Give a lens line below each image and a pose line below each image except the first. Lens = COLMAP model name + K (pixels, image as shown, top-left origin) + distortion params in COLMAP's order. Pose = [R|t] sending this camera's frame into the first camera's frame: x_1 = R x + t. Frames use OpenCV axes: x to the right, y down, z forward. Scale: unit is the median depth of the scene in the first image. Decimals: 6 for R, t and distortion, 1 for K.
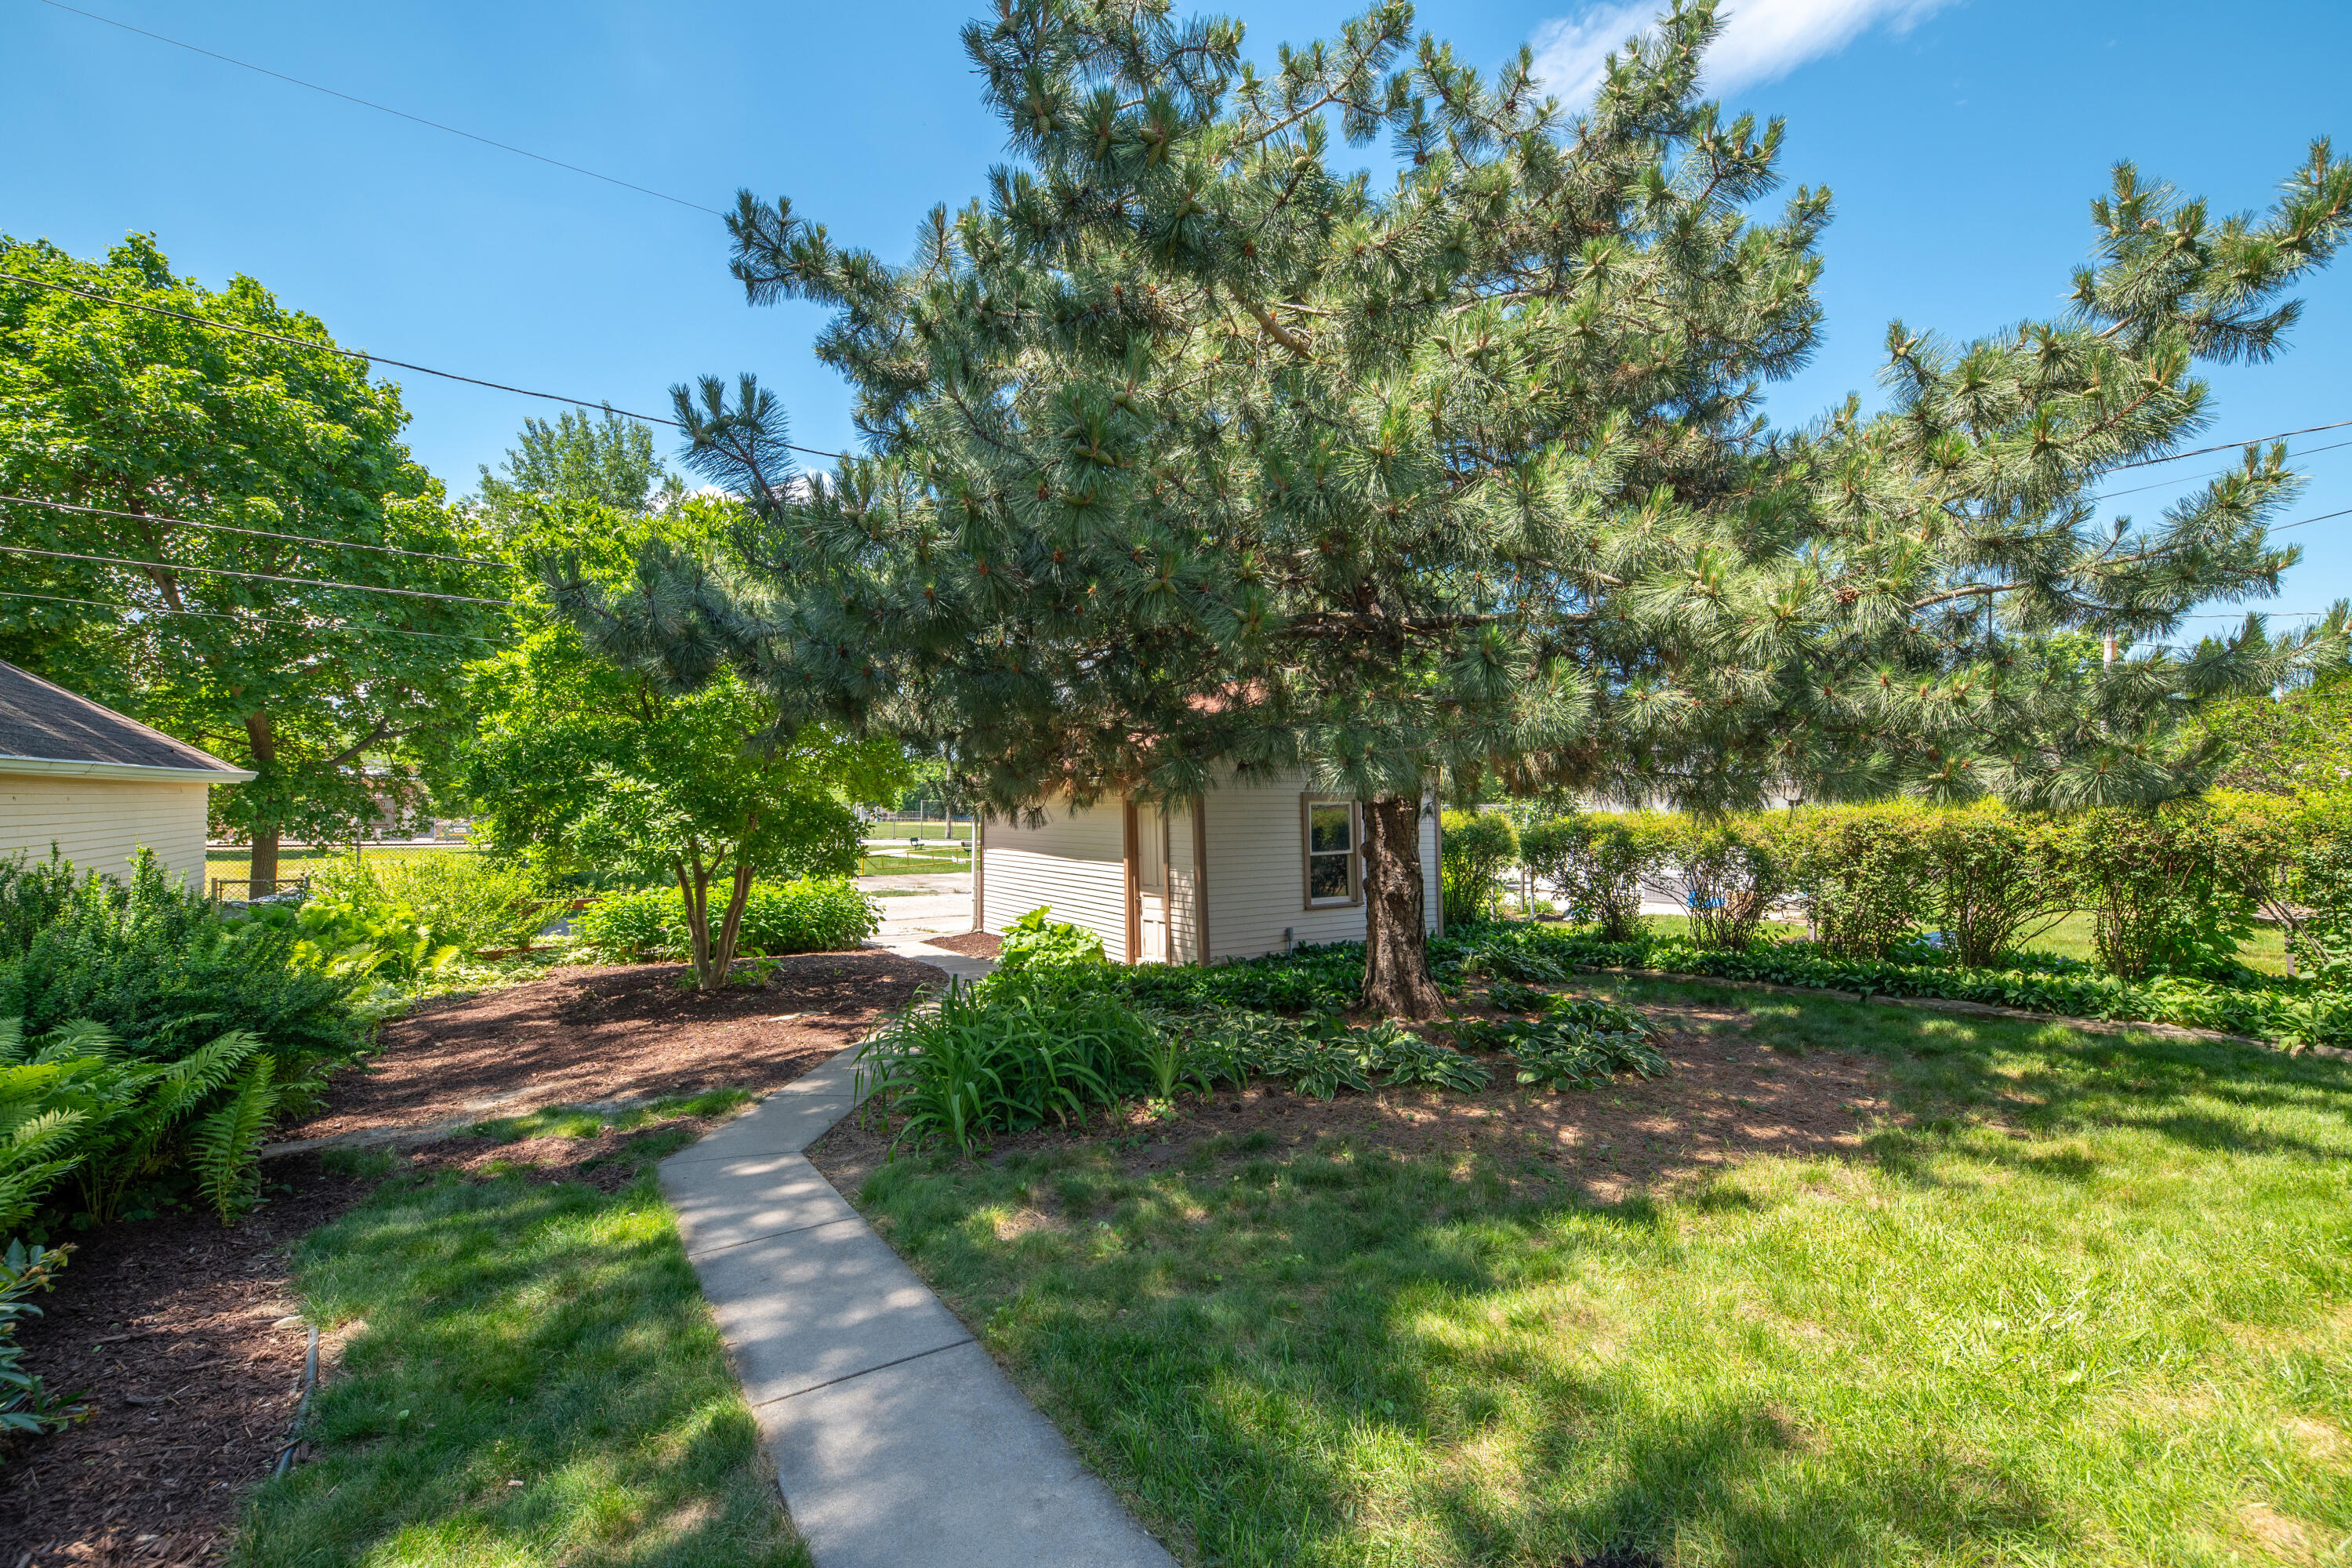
lens RADIAL K [[920.0, 0, 1176.0], [0, 920.0, 784.0], [0, 0, 1]] dist [0.000860, -0.000544]
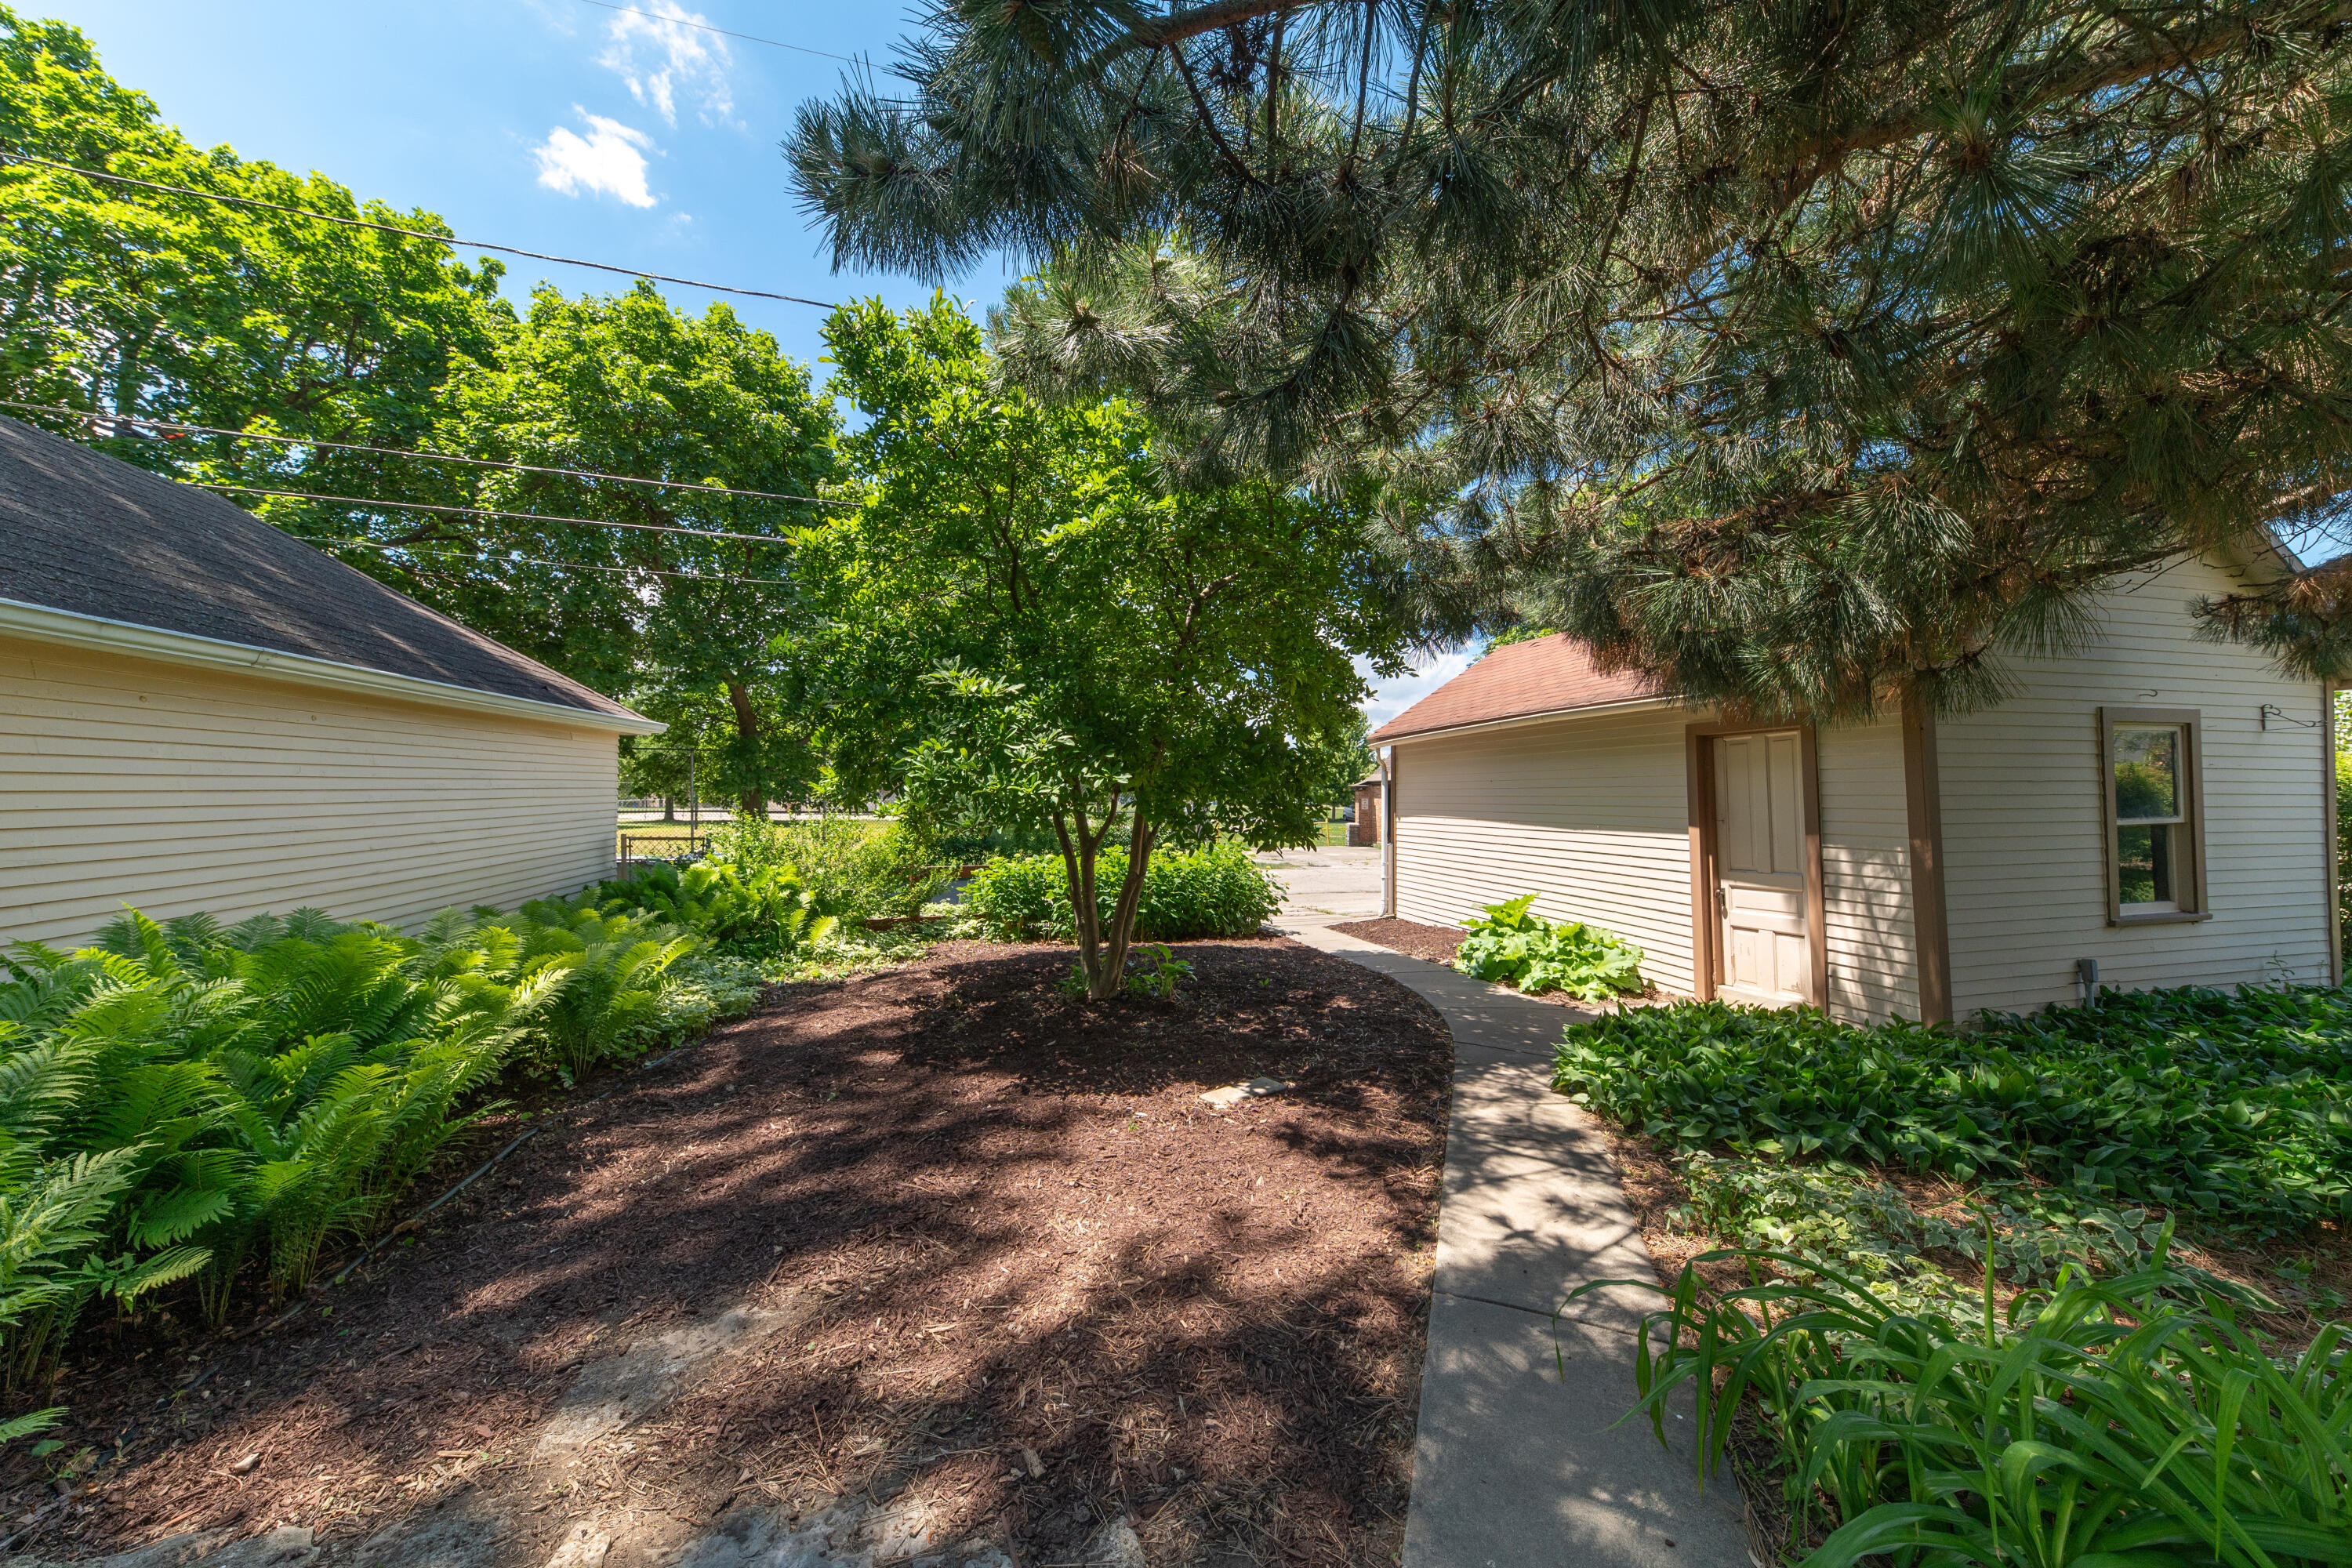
lens RADIAL K [[773.6, 0, 1176.0], [0, 773.6, 784.0], [0, 0, 1]] dist [-0.000223, 0.000022]
pose [[0.936608, -0.007479, -0.350300, -0.211832], [0.012551, 0.999847, 0.012209, 0.043387], [0.350155, -0.015832, 0.936558, 0.405762]]
